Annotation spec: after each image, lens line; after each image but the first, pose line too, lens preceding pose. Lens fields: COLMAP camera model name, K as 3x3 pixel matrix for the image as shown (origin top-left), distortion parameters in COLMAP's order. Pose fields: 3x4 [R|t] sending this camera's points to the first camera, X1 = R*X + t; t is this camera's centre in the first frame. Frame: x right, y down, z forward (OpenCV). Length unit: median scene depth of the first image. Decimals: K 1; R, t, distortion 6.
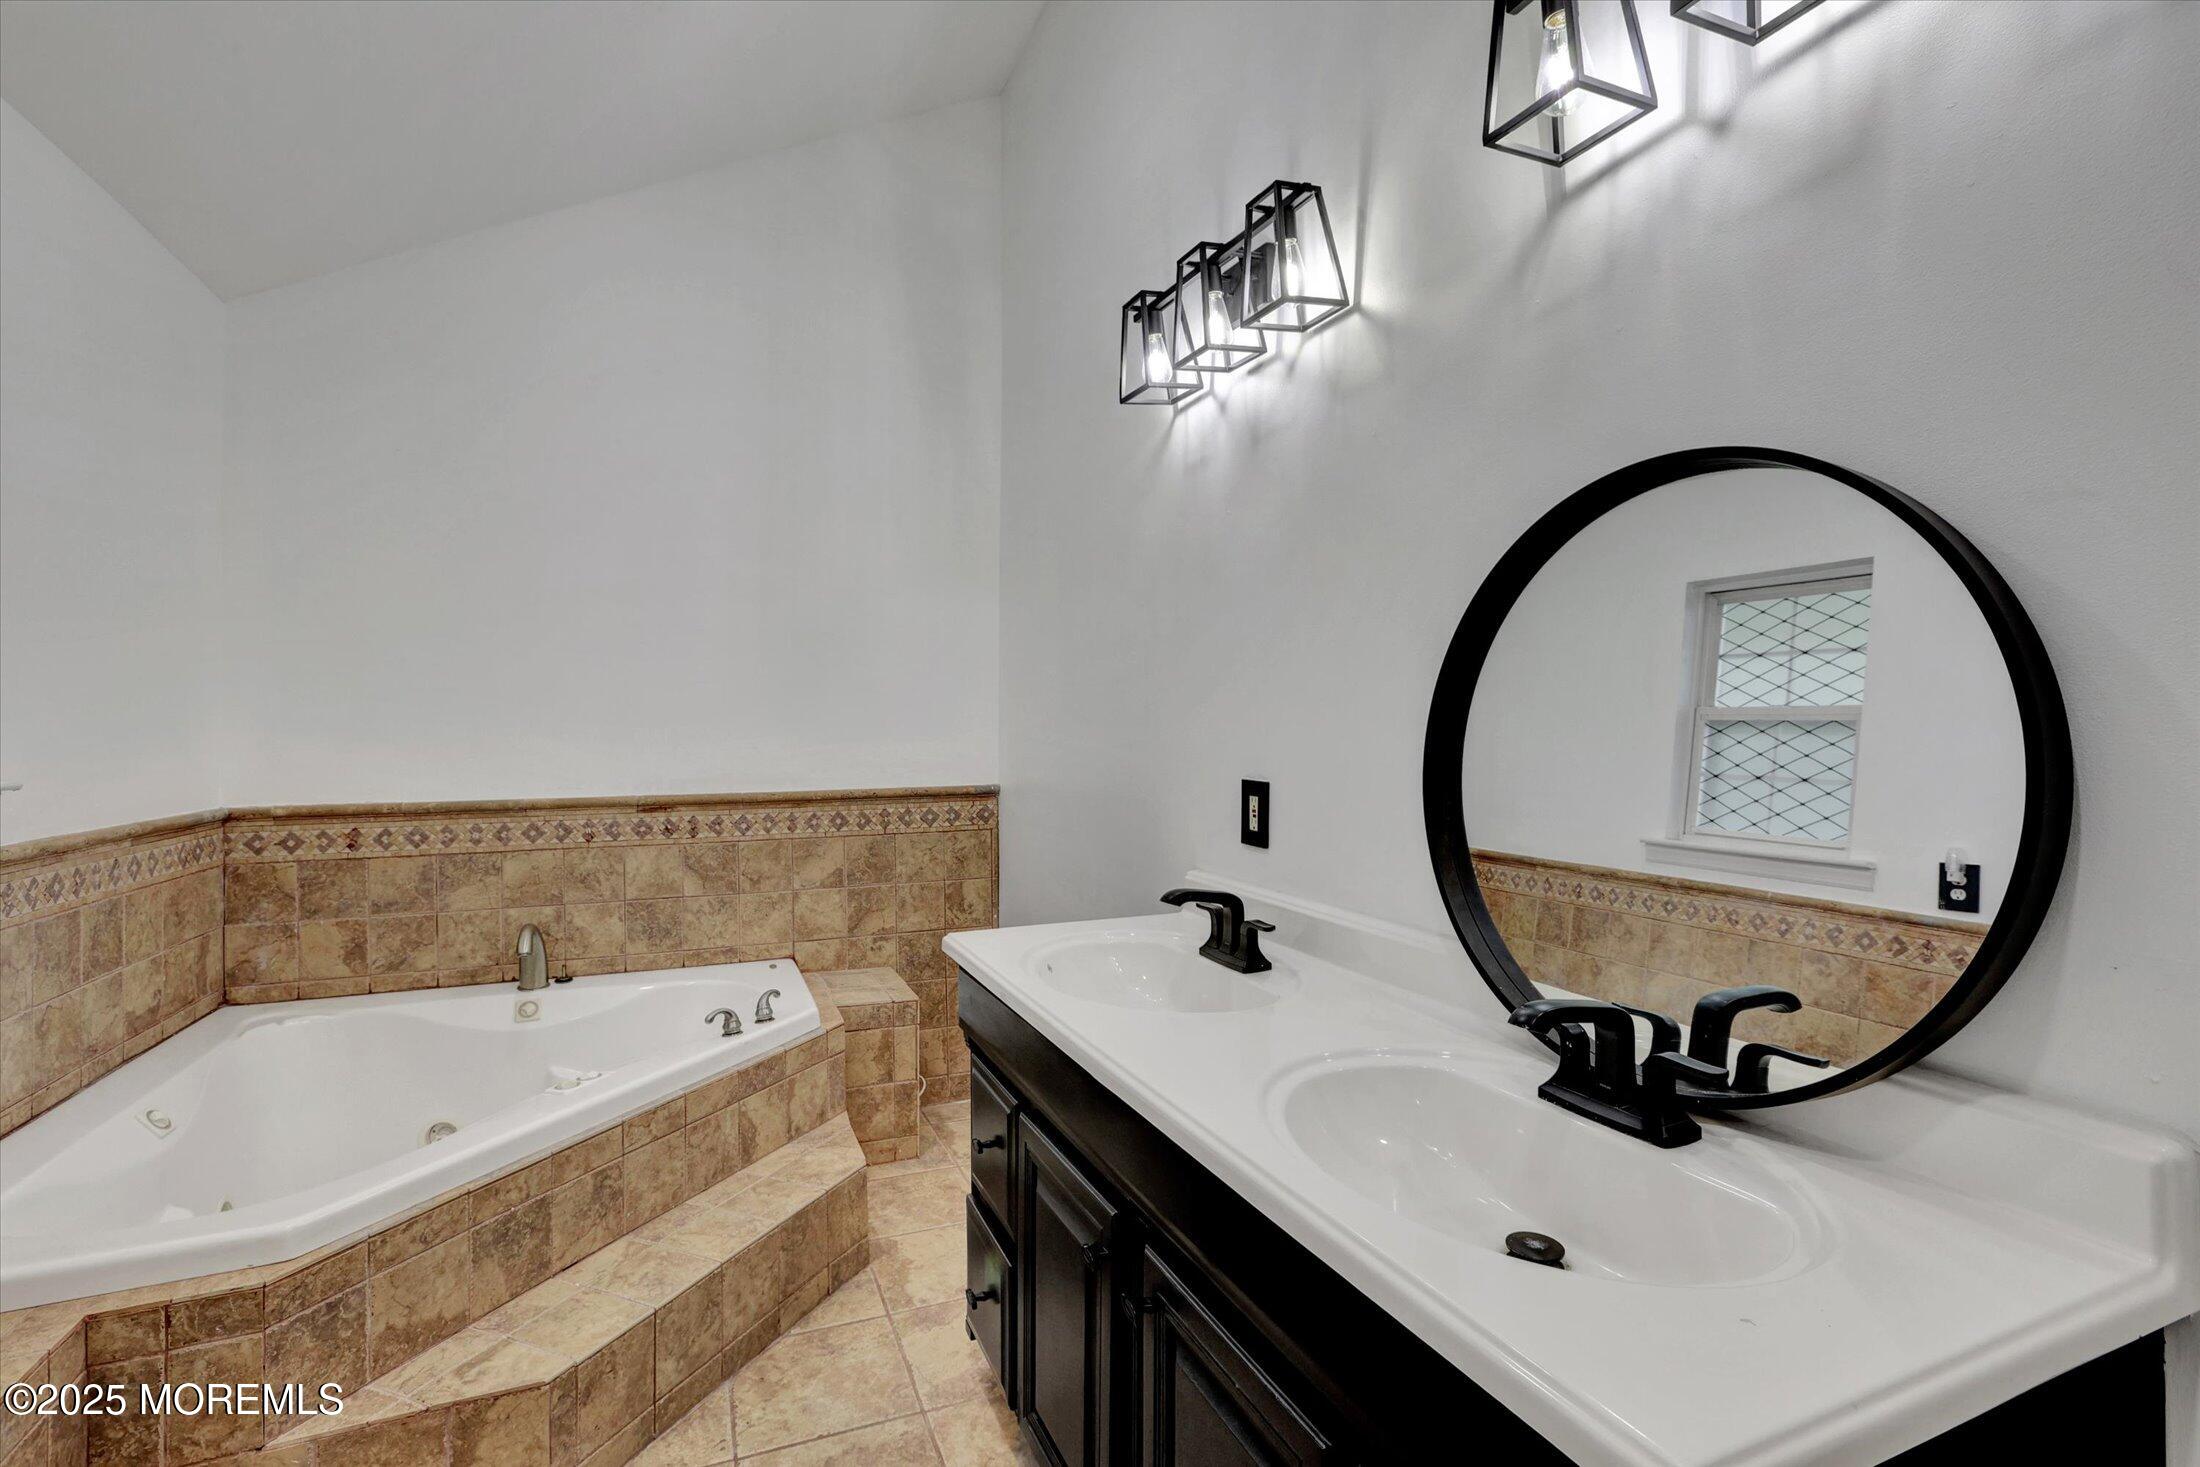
lens RADIAL K [[1004.9, 0, 1101.0], [0, 1004.9, 728.6], [0, 0, 1]] dist [-0.057836, 0.027960]
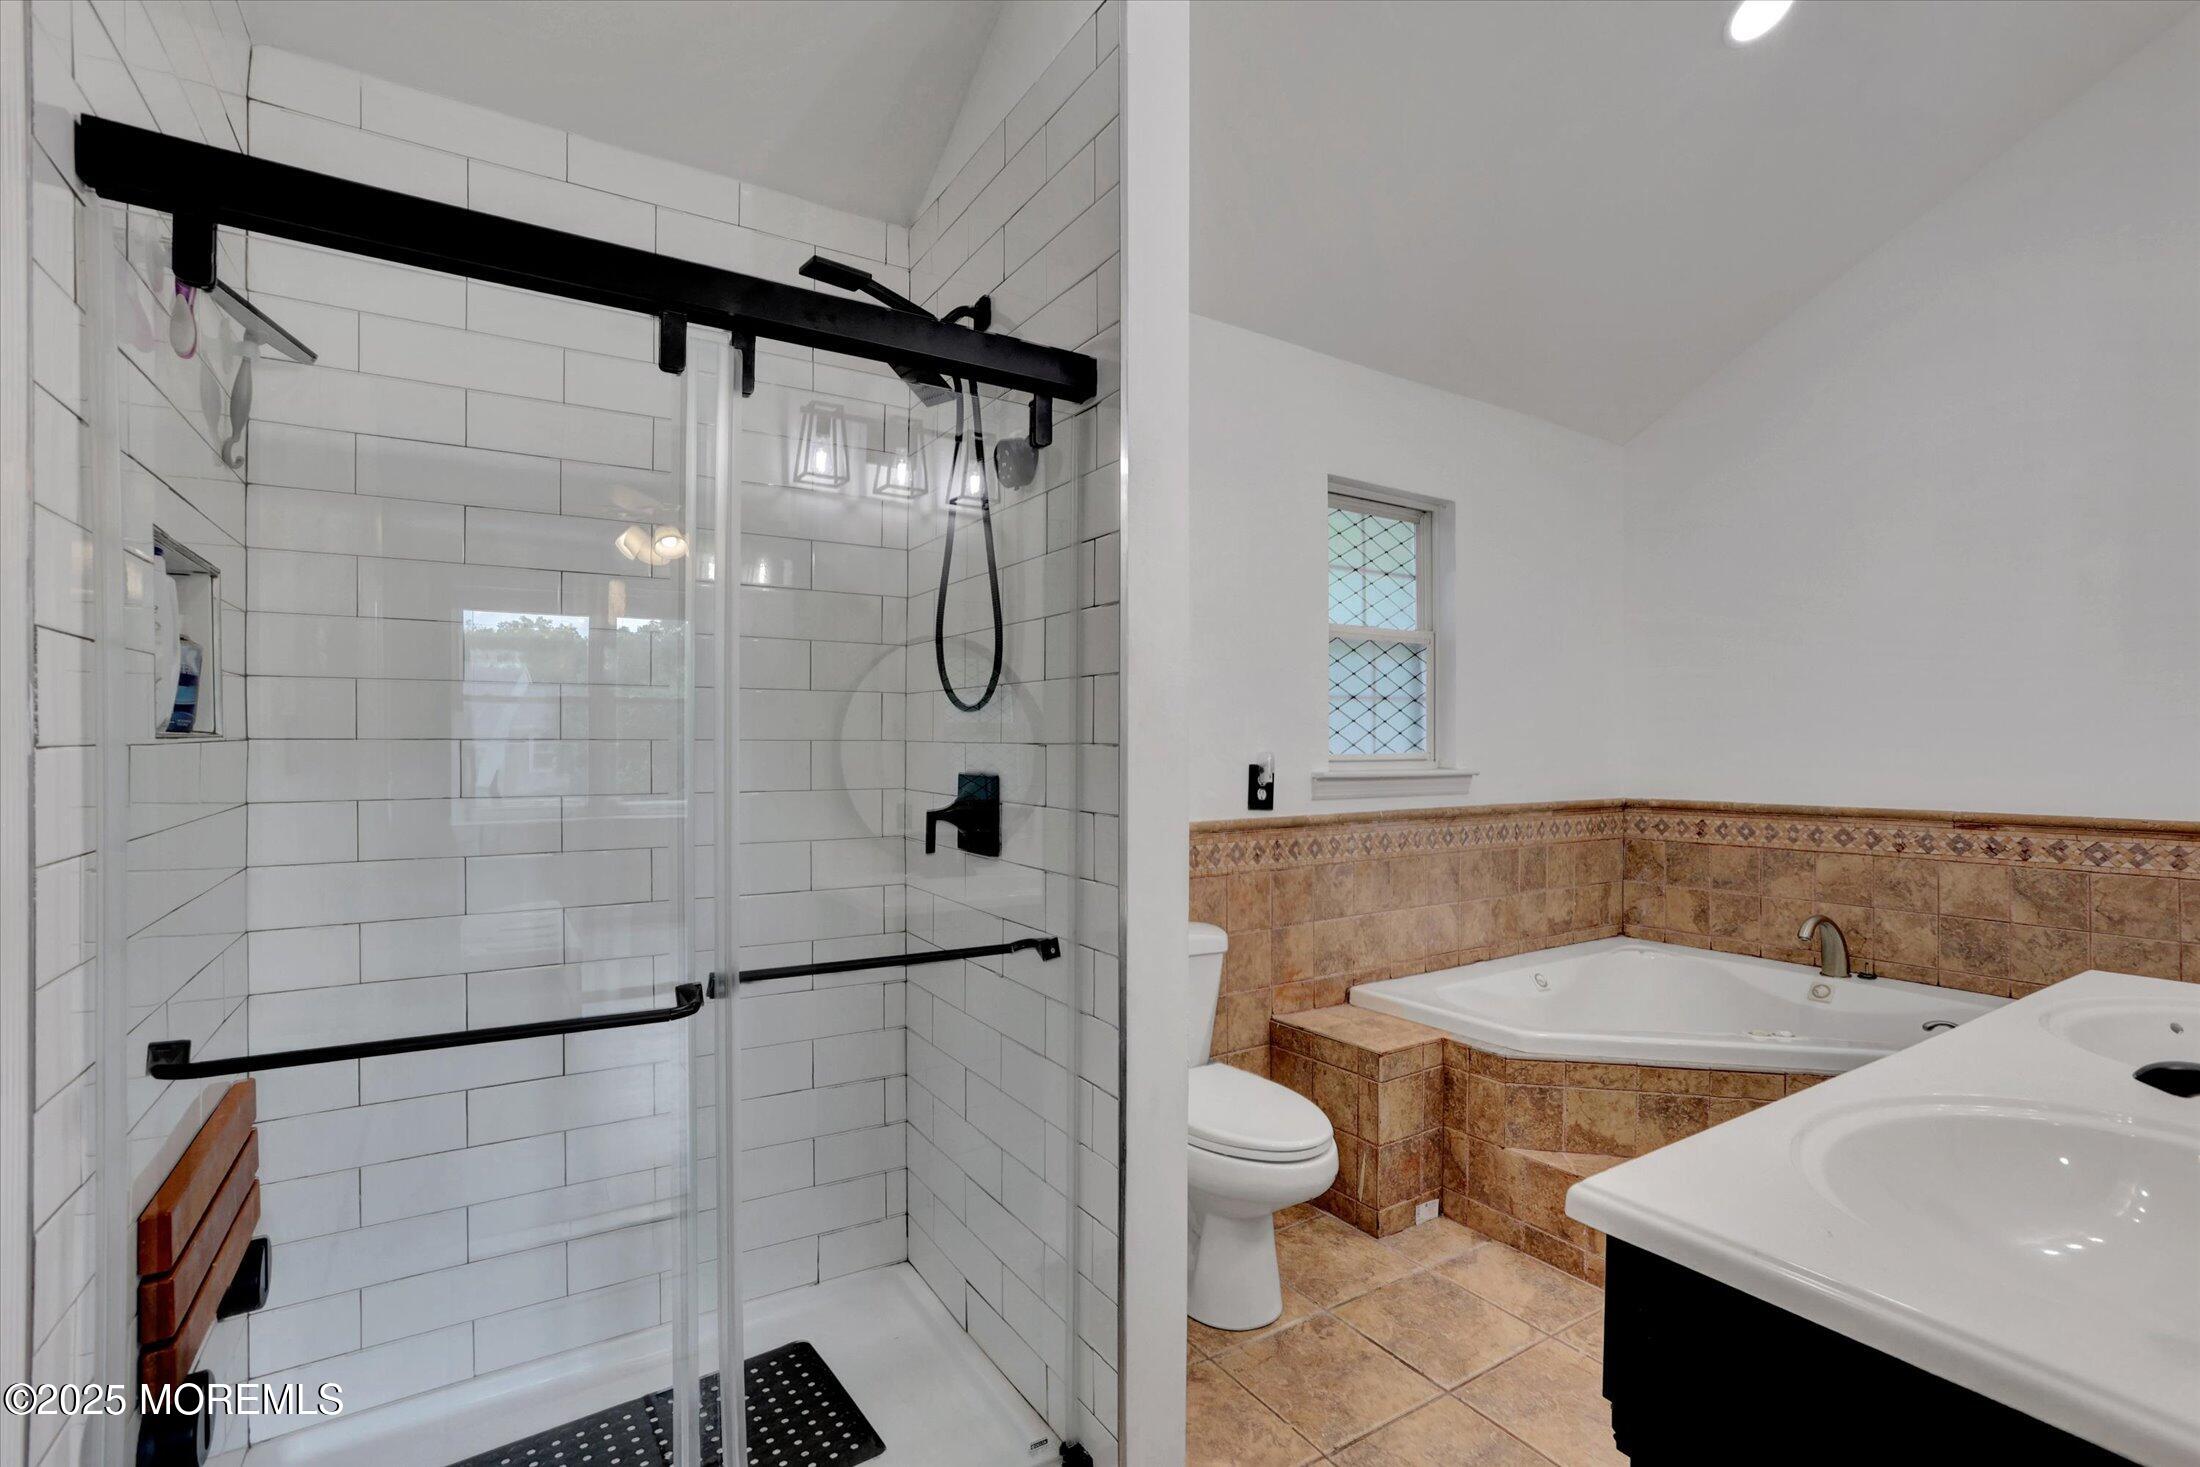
lens RADIAL K [[1004.9, 0, 1101.0], [0, 1004.9, 728.6], [0, 0, 1]] dist [-0.057836, 0.027960]
pose [[0.177553, -0.015563, -0.983988, 0.381583], [-0.007694, 0.999822, -0.017201, 0.009224], [0.984081, 0.010625, 0.177402, -0.016998]]
